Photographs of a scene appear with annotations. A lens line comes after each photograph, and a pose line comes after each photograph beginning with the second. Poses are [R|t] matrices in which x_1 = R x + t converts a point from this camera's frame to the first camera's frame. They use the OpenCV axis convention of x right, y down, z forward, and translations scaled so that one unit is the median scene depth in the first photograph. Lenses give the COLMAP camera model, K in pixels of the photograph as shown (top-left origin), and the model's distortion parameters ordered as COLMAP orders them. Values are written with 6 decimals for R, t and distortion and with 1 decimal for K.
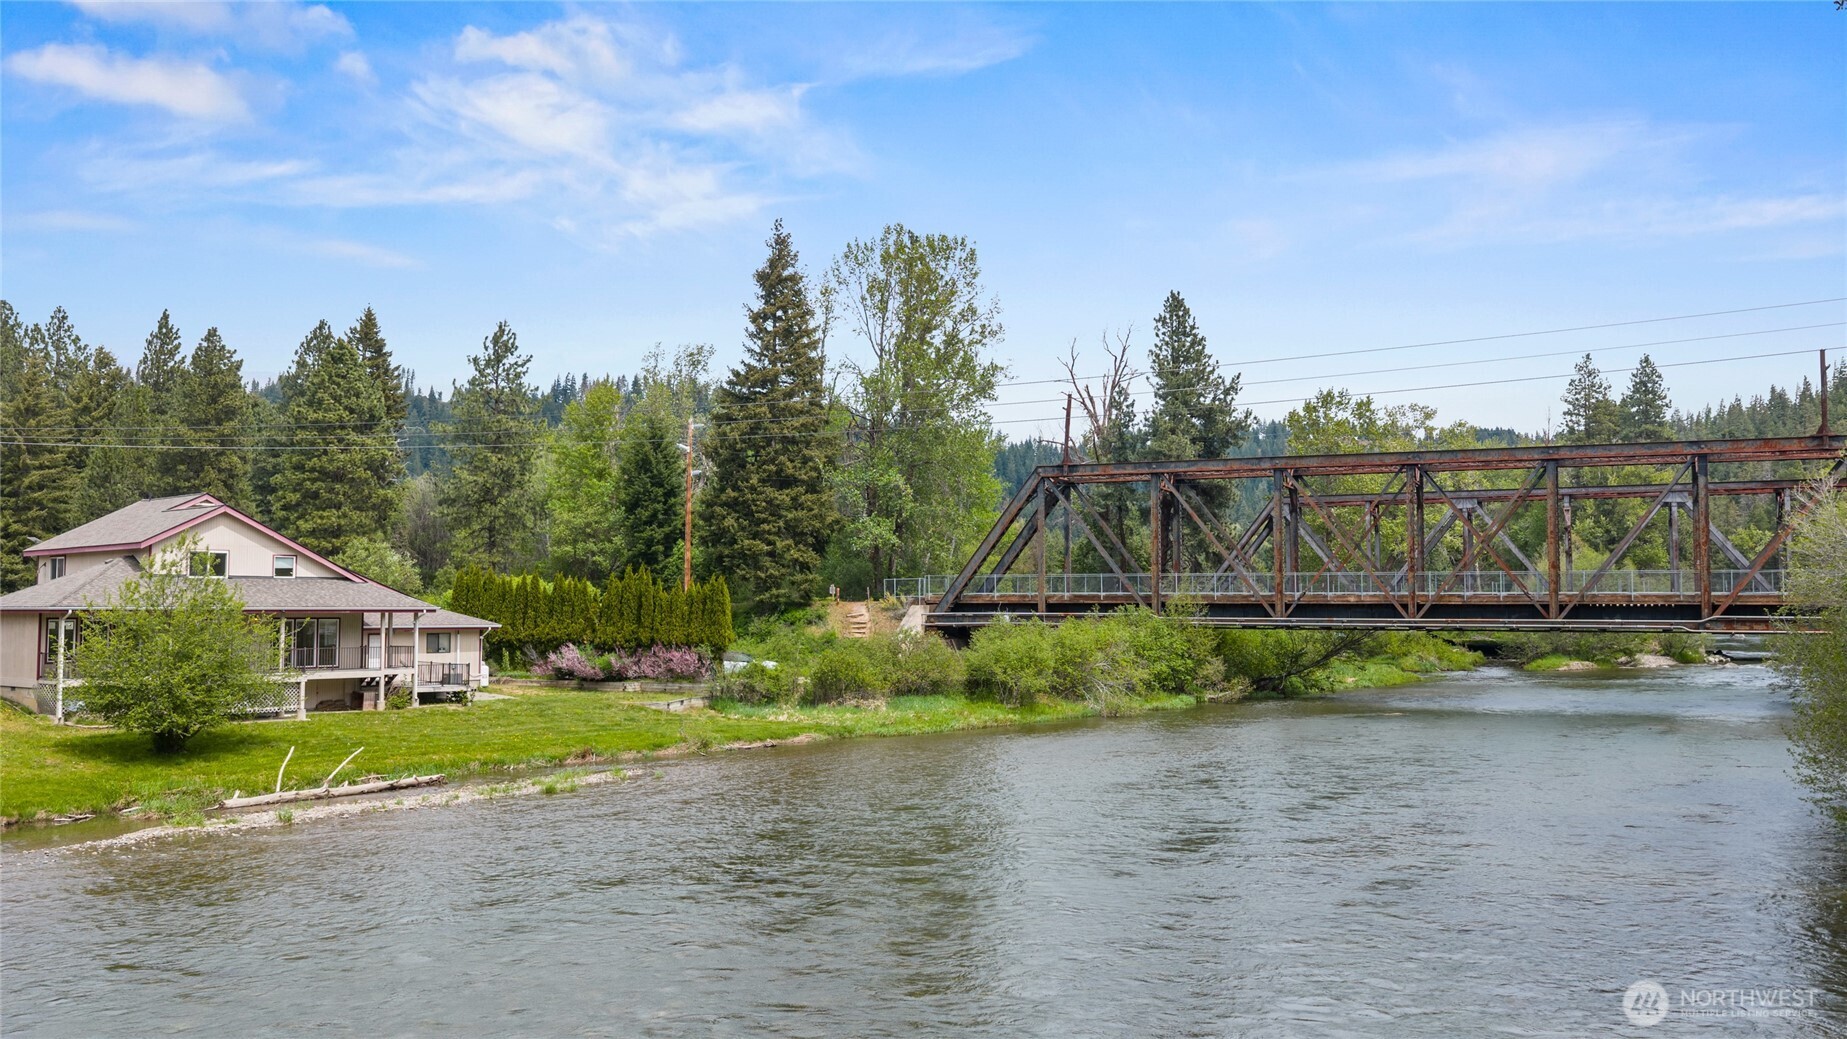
lens RADIAL K [[1638.0, 0, 923.5], [0, 1638.0, 519.5], [0, 0, 1]] dist [-0.000081, 0.002935]
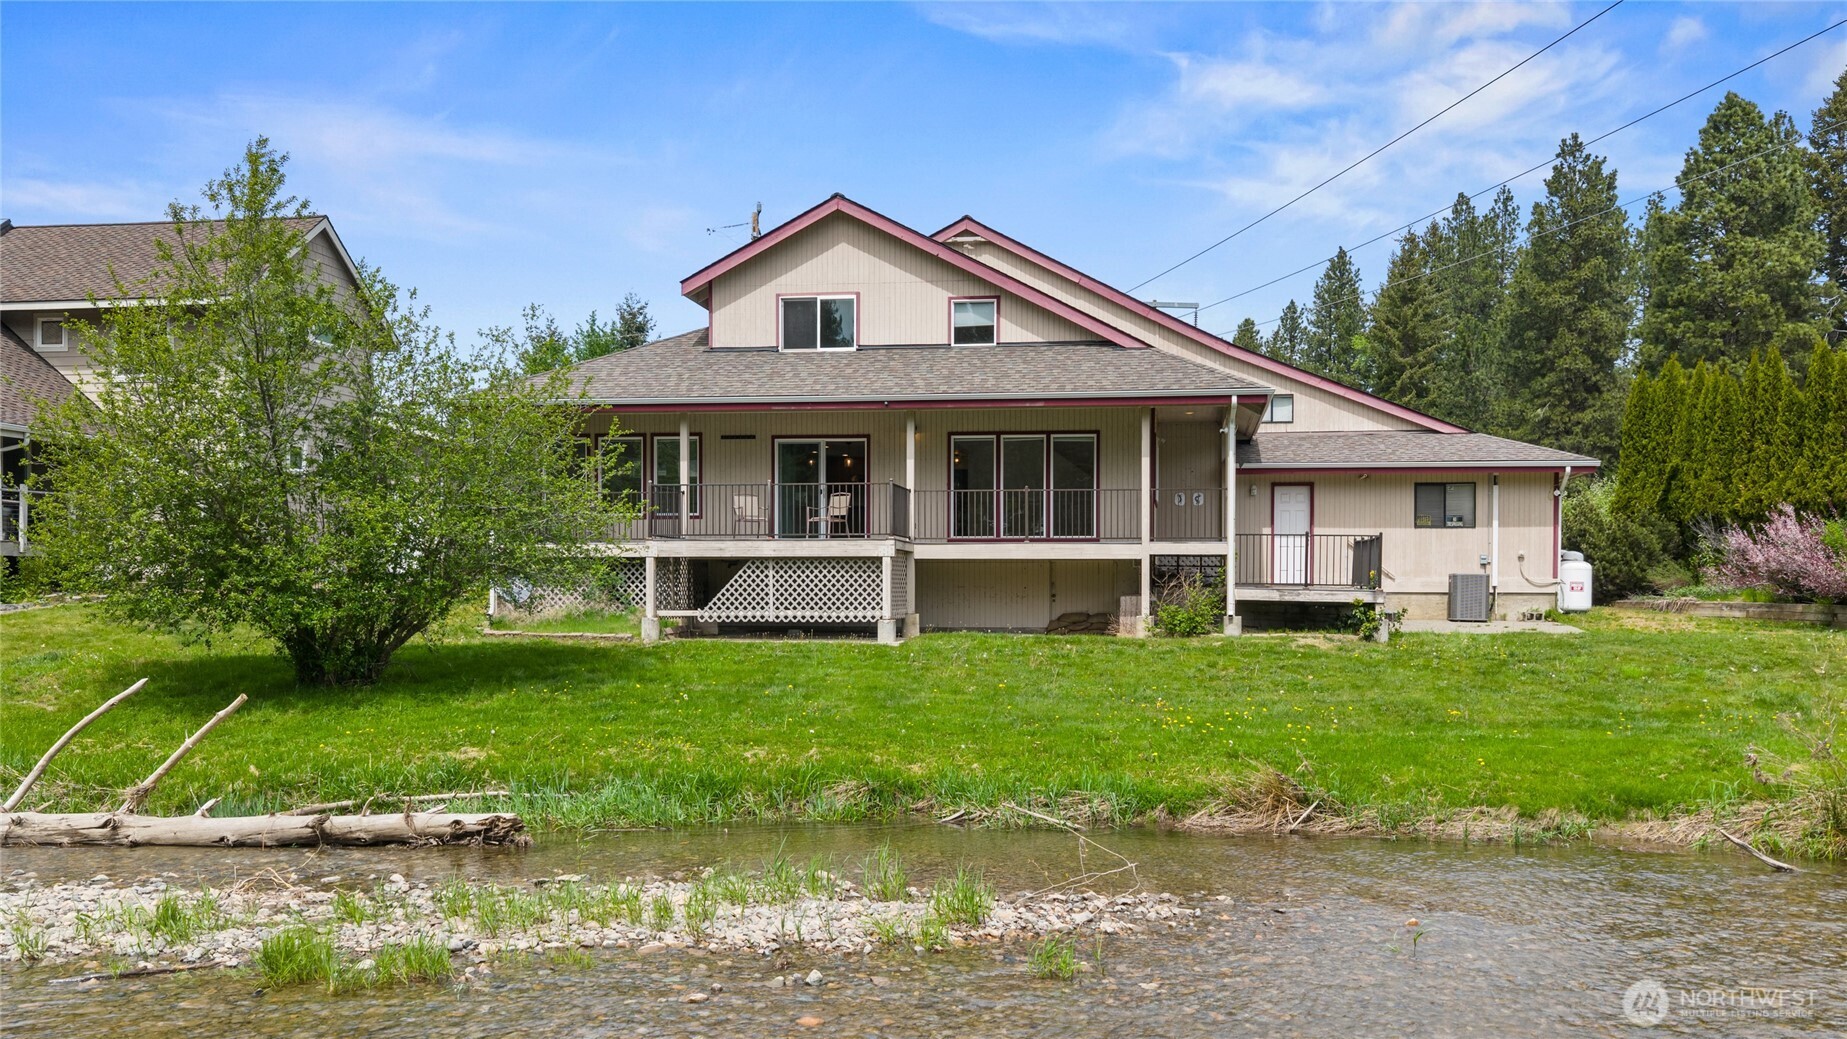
lens RADIAL K [[1638.0, 0, 923.5], [0, 1638.0, 519.5], [0, 0, 1]] dist [-0.000081, 0.002935]
pose [[0.550630, -0.030667, -0.834186, -0.013431], [0.037156, 0.999235, -0.012209, 0.087490], [0.833922, -0.024272, 0.551348, 0.714031]]
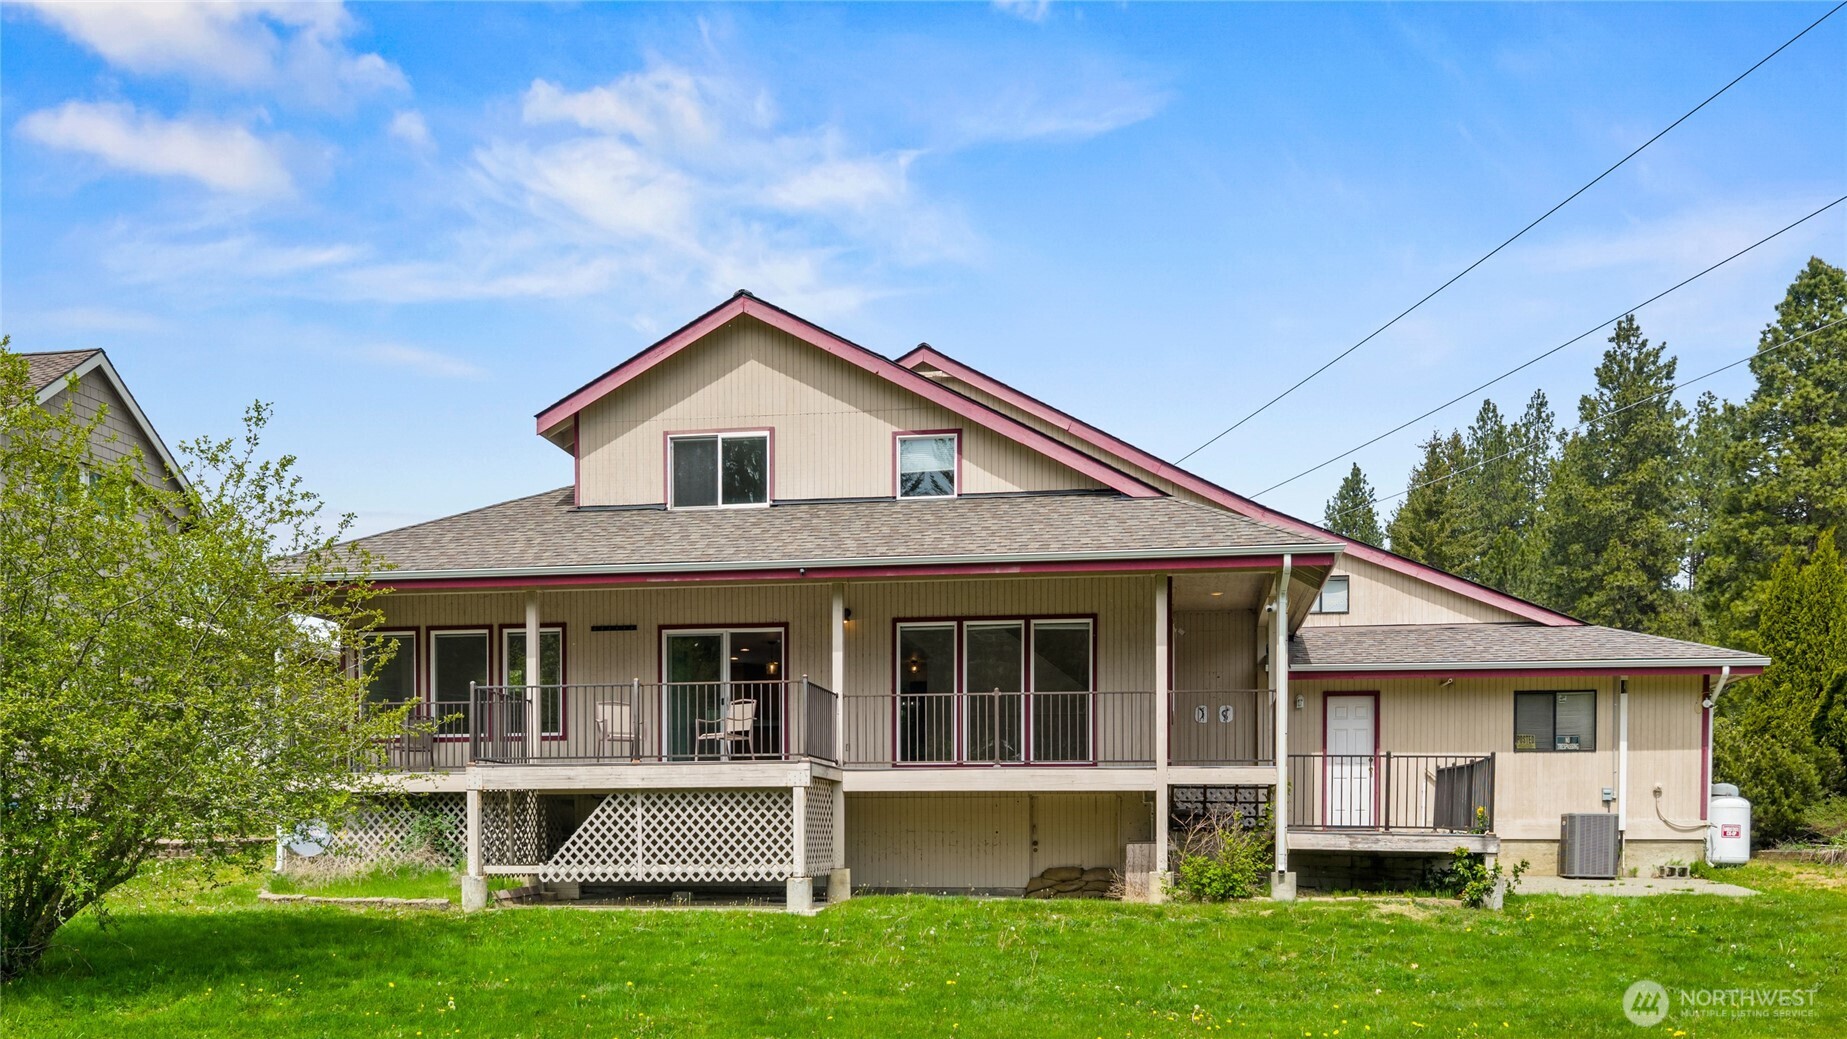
lens RADIAL K [[1755.8, 0, 1016.6], [0, 1755.8, 519.0], [0, 0, 1]] dist [0.024570, -0.032235]
pose [[0.601950, -0.139335, -0.786283, -0.089382], [0.036157, 0.988405, -0.147472, 0.091983], [0.797715, 0.060341, 0.600009, 0.775874]]
